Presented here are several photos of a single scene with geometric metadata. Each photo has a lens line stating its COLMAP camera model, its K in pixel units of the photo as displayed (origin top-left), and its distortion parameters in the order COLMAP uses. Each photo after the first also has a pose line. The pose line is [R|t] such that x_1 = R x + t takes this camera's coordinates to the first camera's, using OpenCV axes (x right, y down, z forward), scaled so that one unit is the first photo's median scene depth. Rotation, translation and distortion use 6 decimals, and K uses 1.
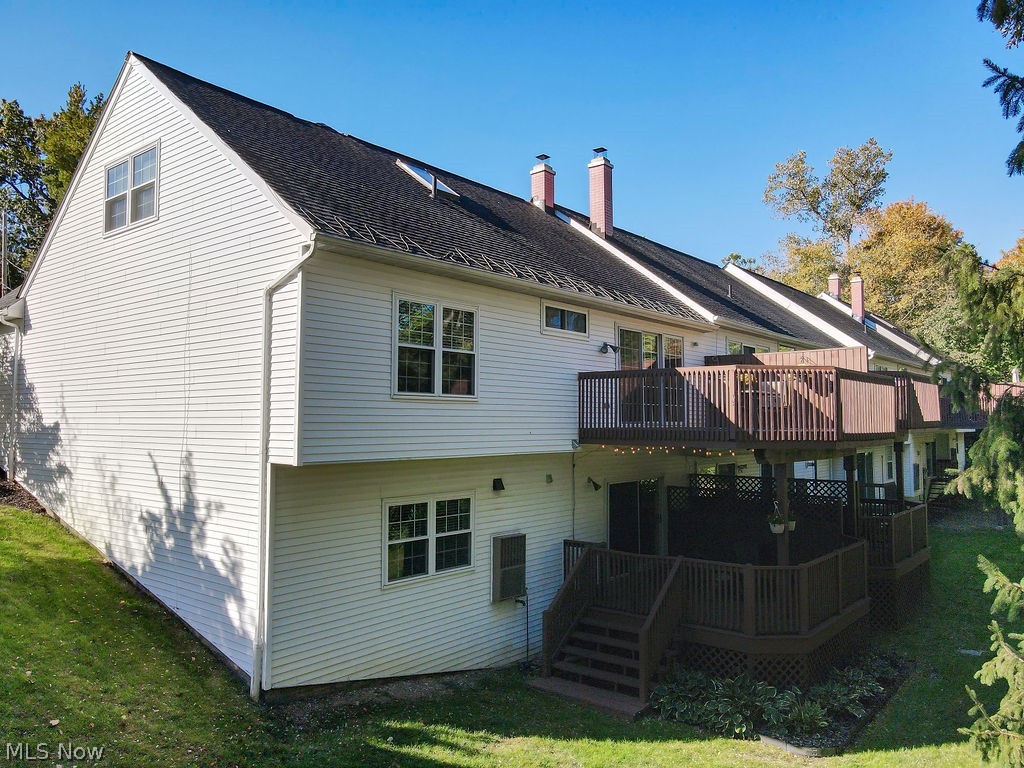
lens RADIAL K [[749.5, 0, 515.0], [0, 749.5, 375.9], [0, 0, 1]] dist [-0.001785, 0.000639]
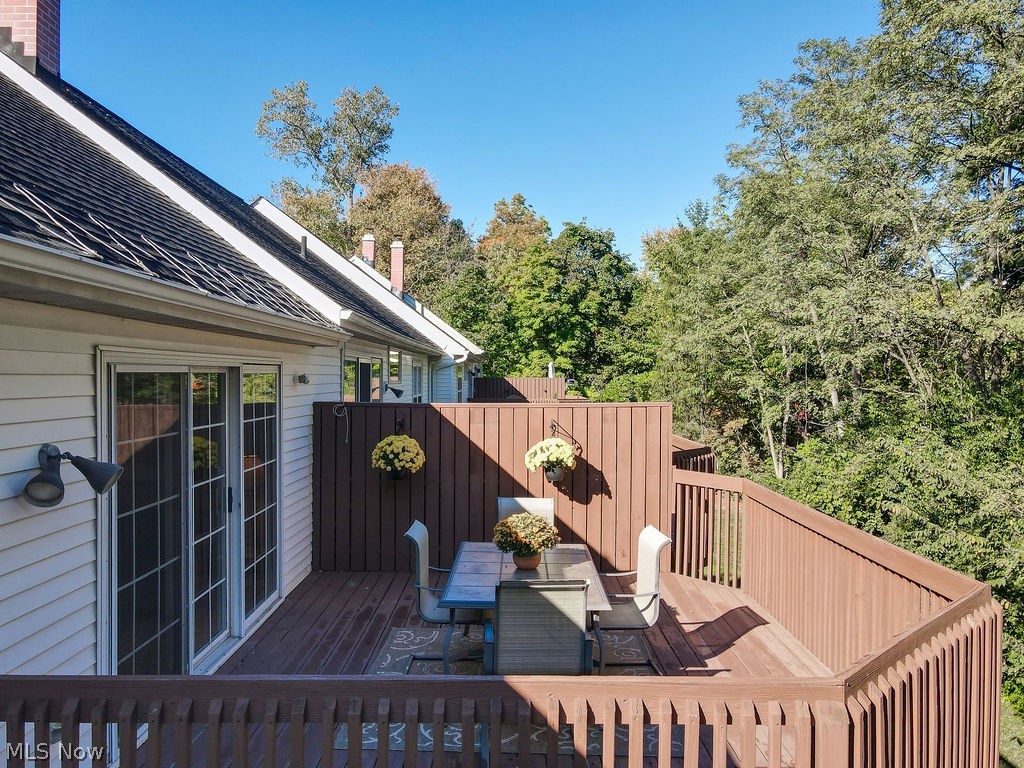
lens RADIAL K [[749.5, 0, 514.2], [0, 749.5, 384.8], [0, 0, 1]] dist [-0.001785, 0.000639]
pose [[0.766698, -0.002653, 0.642003, 0.070989], [-0.046435, 0.997143, 0.059573, -0.069285], [-0.640327, -0.075486, 0.764384, 0.628372]]
